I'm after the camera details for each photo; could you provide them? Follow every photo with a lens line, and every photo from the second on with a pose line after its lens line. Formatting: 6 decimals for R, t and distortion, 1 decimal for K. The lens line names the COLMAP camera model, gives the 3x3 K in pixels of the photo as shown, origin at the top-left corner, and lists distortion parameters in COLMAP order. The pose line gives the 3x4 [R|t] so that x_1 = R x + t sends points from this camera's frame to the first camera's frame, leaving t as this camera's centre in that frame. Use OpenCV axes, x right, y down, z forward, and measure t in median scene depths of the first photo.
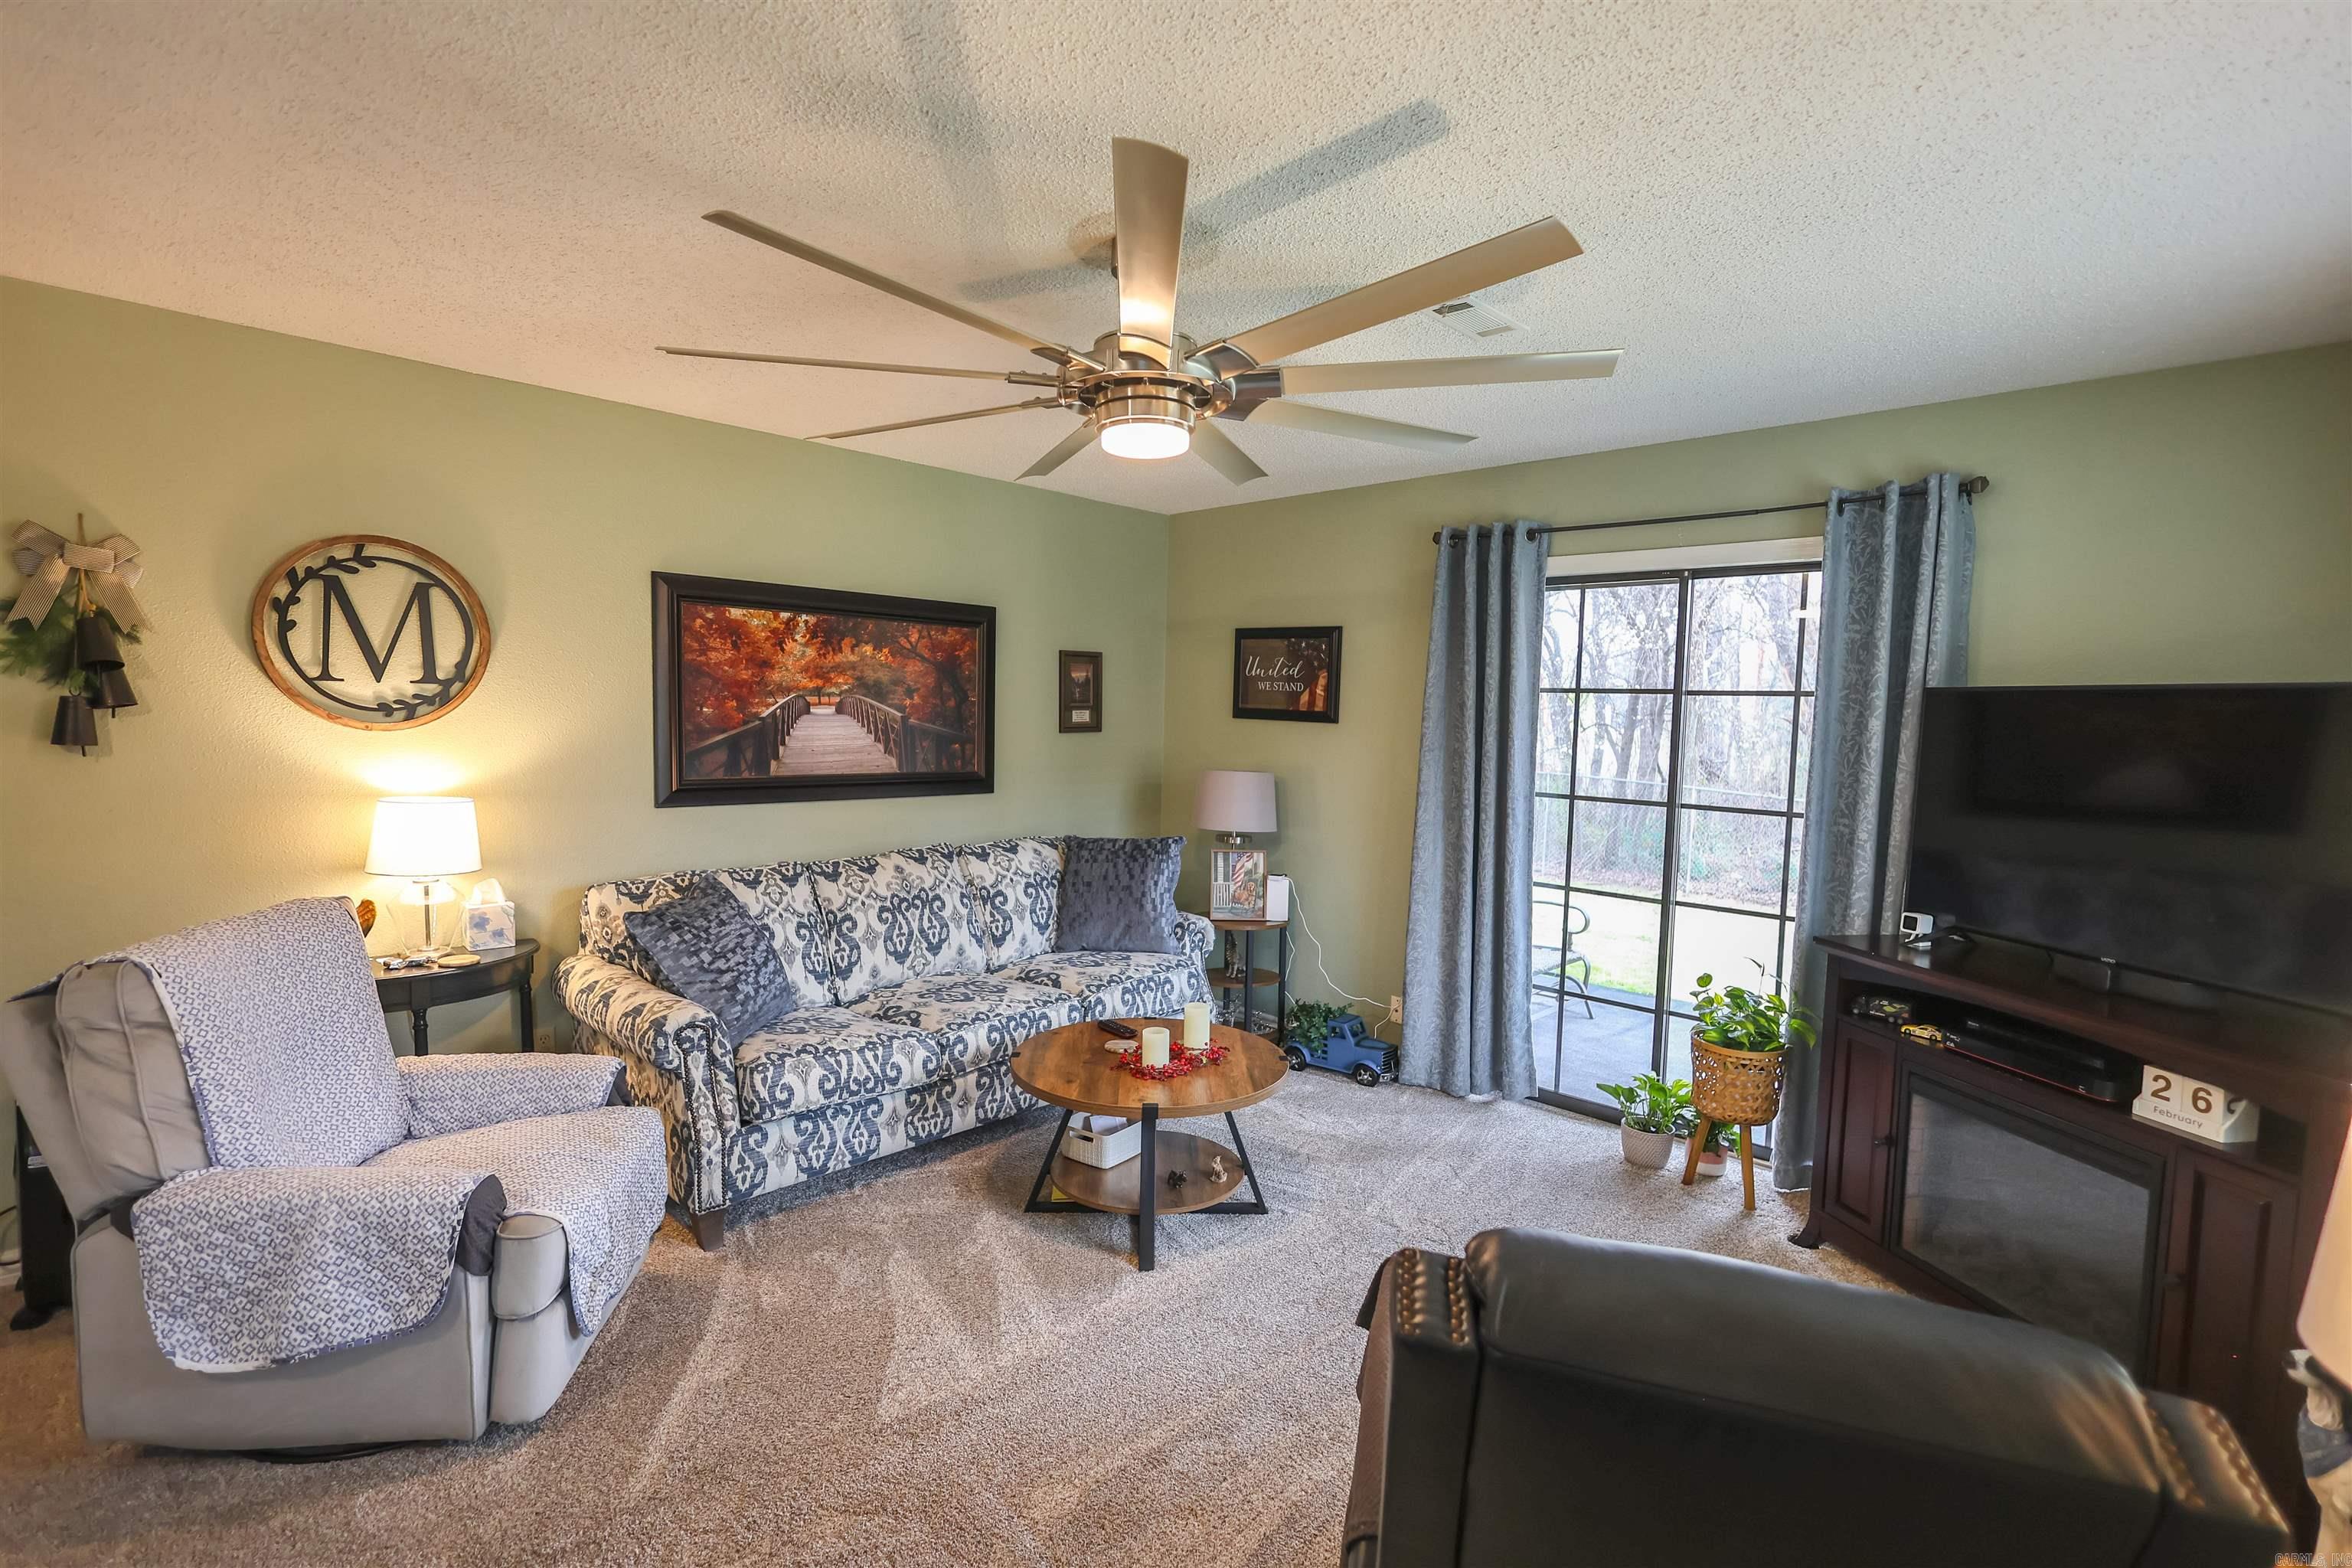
lens RADIAL K [[1085.6, 0, 1182.4], [0, 1085.6, 786.3], [0, 0, 1]] dist [-0.003266, 0.002693]
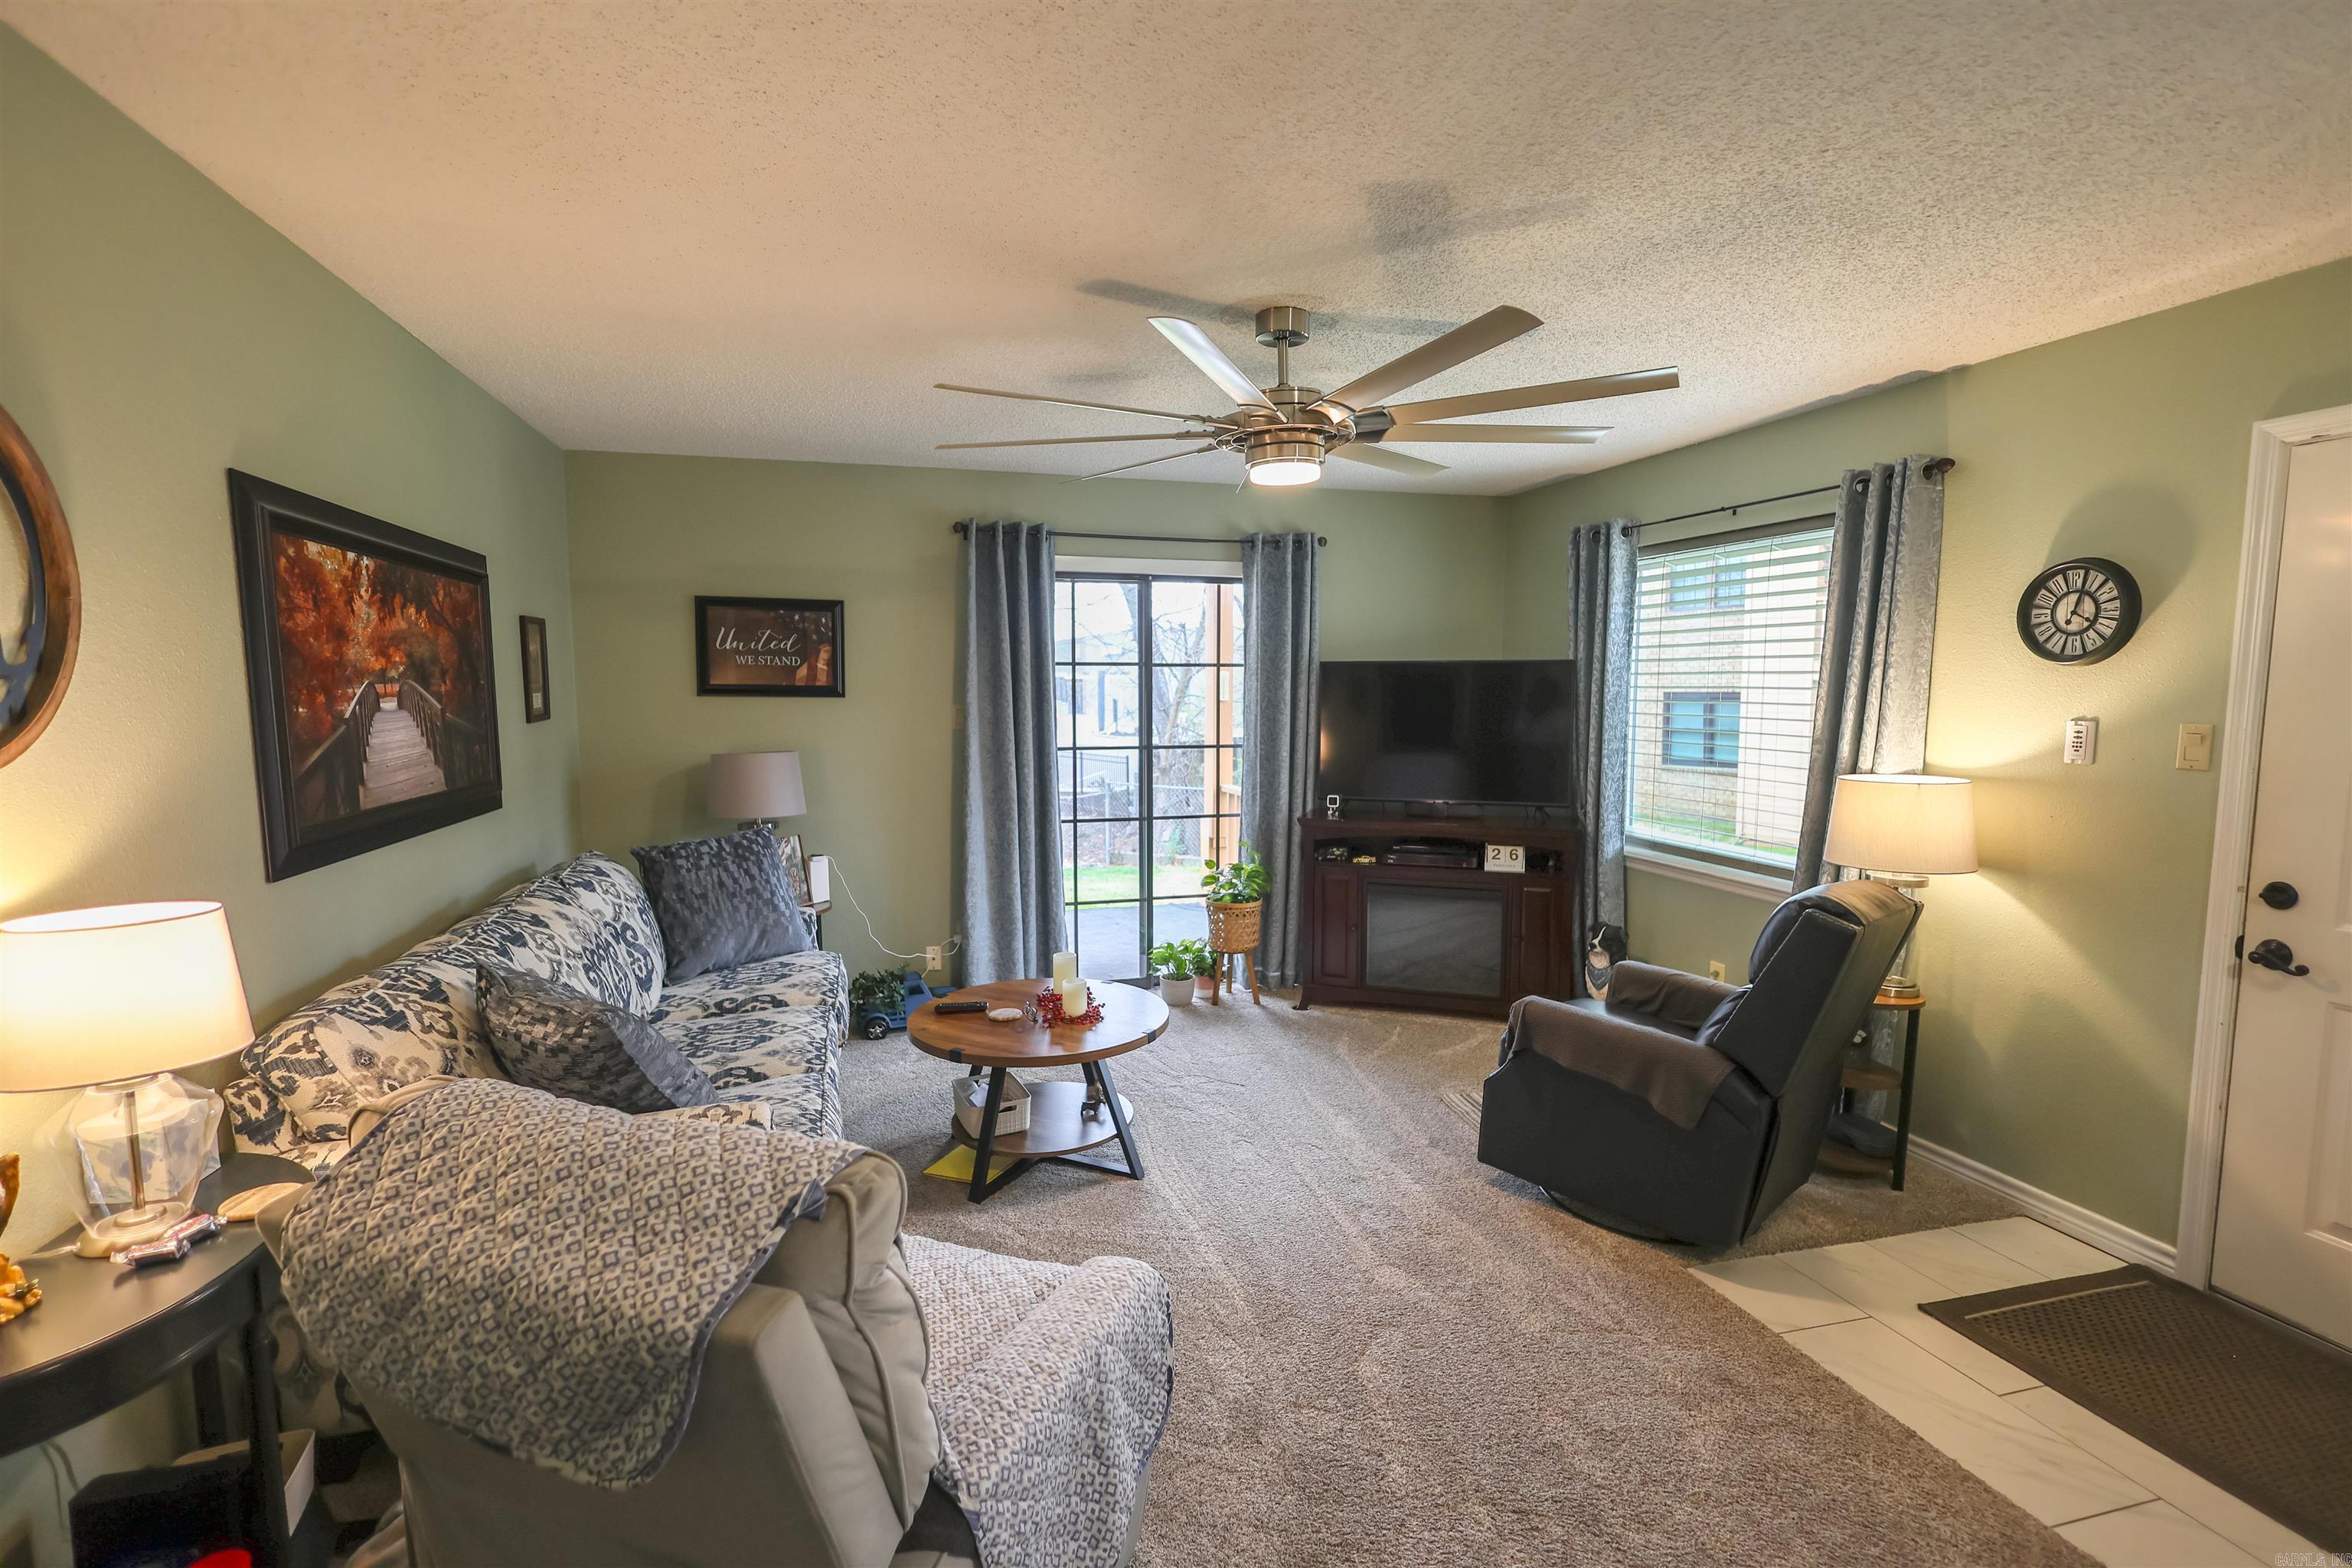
lens RADIAL K [[1085.6, 0, 1173.3], [0, 1085.6, 782.1], [0, 0, 1]] dist [-0.003266, 0.002693]
pose [[0.500560, -0.103814, 0.859454, -0.680714], [0.077774, 0.994162, 0.074788, -0.036661], [-0.862201, 0.029407, 0.505712, 0.269871]]
